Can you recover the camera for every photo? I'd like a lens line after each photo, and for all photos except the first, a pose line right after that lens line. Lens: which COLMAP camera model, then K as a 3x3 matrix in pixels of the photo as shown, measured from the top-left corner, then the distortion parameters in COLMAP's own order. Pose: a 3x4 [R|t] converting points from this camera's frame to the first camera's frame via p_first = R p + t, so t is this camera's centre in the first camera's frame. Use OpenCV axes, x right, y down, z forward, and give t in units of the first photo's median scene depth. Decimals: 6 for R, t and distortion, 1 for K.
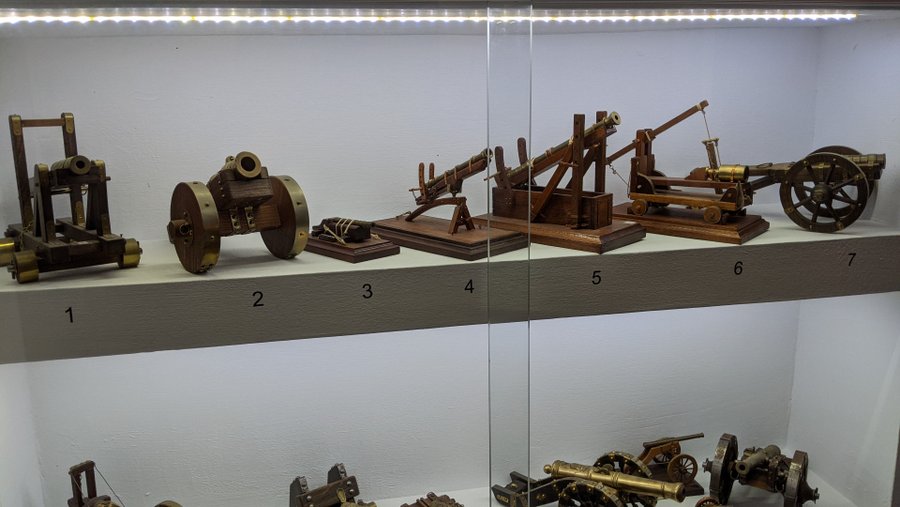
lens RADIAL K [[683.9, 0, 449.6], [0, 683.9, 252.3], [0, 0, 1]] dist [-0.016225, -0.019292]
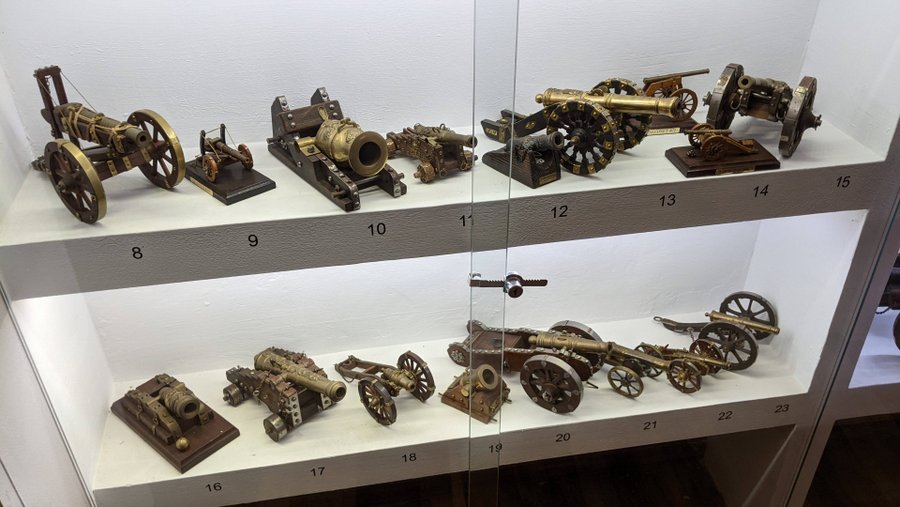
lens RADIAL K [[683.9, 0, 450.4], [0, 683.9, 254.6], [0, 0, 1]] dist [-0.016225, -0.019292]
pose [[0.999688, 0.020815, -0.013792, 0.038828], [-0.014388, 0.931626, 0.363133, 0.185724], [0.020407, -0.362822, 0.931635, 0.028909]]
